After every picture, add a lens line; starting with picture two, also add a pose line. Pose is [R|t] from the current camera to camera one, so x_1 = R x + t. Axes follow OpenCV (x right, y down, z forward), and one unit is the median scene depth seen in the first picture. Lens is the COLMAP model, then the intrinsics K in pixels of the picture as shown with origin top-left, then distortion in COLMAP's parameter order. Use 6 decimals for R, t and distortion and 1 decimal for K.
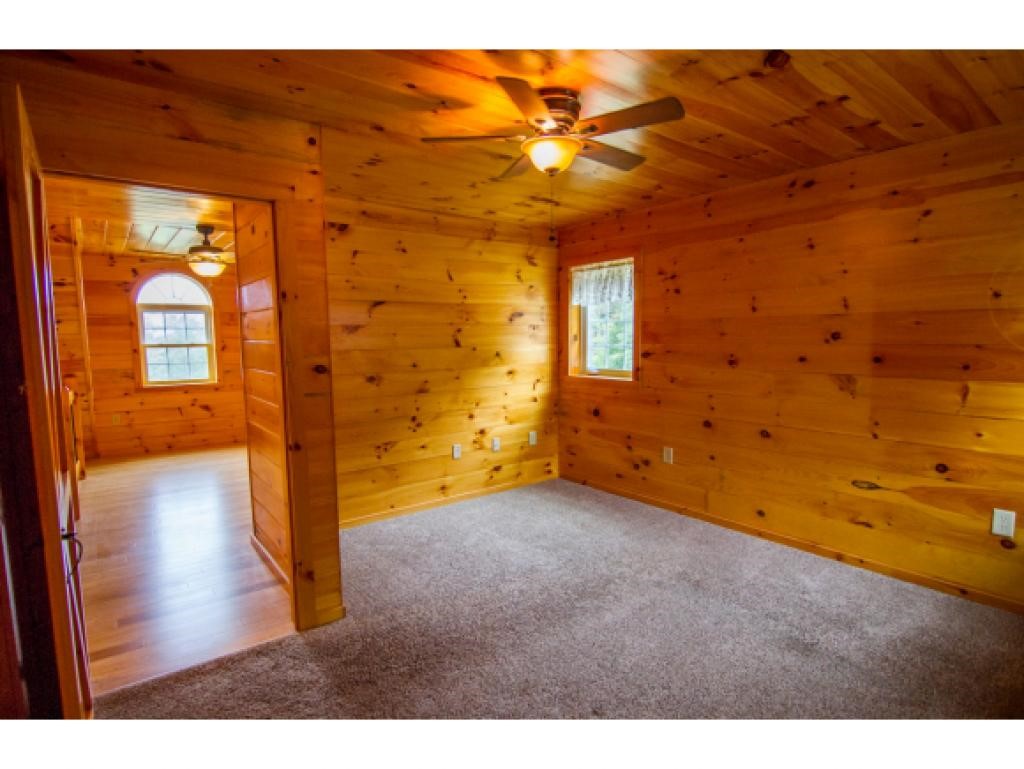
lens RADIAL K [[519.9, 0, 520.0], [0, 519.9, 385.0], [0, 0, 1]] dist [-0.006089, -0.007379]
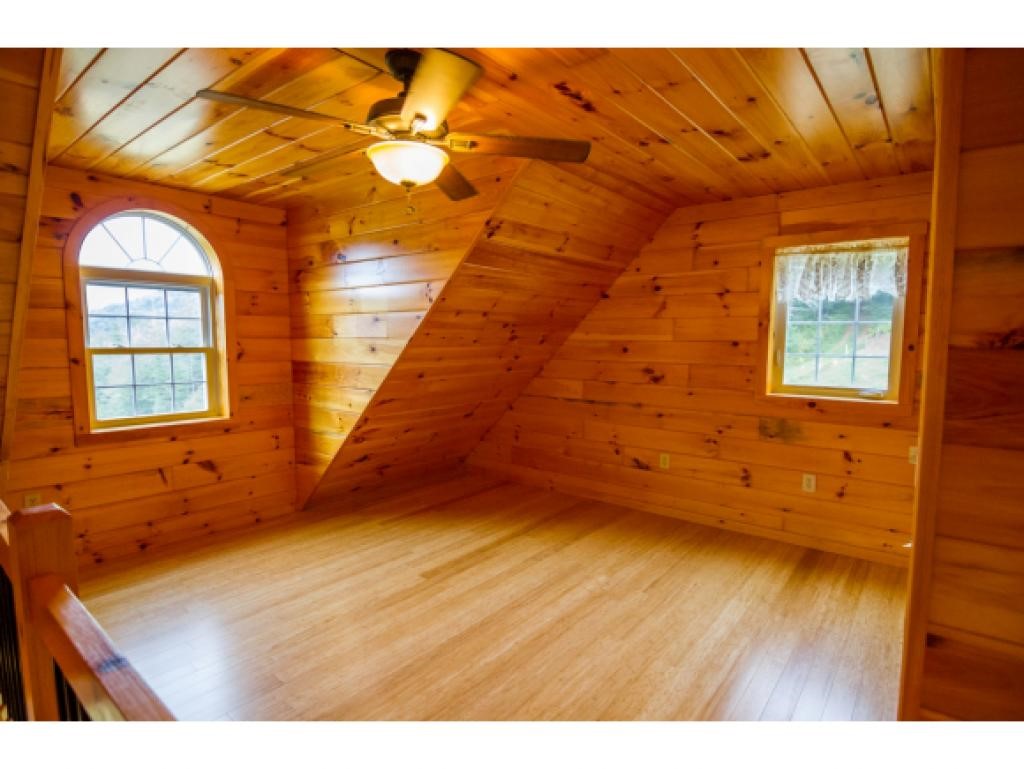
lens RADIAL K [[519.9, 0, 509.2], [0, 519.9, 385.7], [0, 0, 1]] dist [-0.006089, -0.007379]
pose [[0.971719, -0.001129, 0.236139, -0.436622], [0.002213, 0.999988, -0.004325, -0.037271], [-0.236131, 0.004726, 0.971710, 0.405183]]
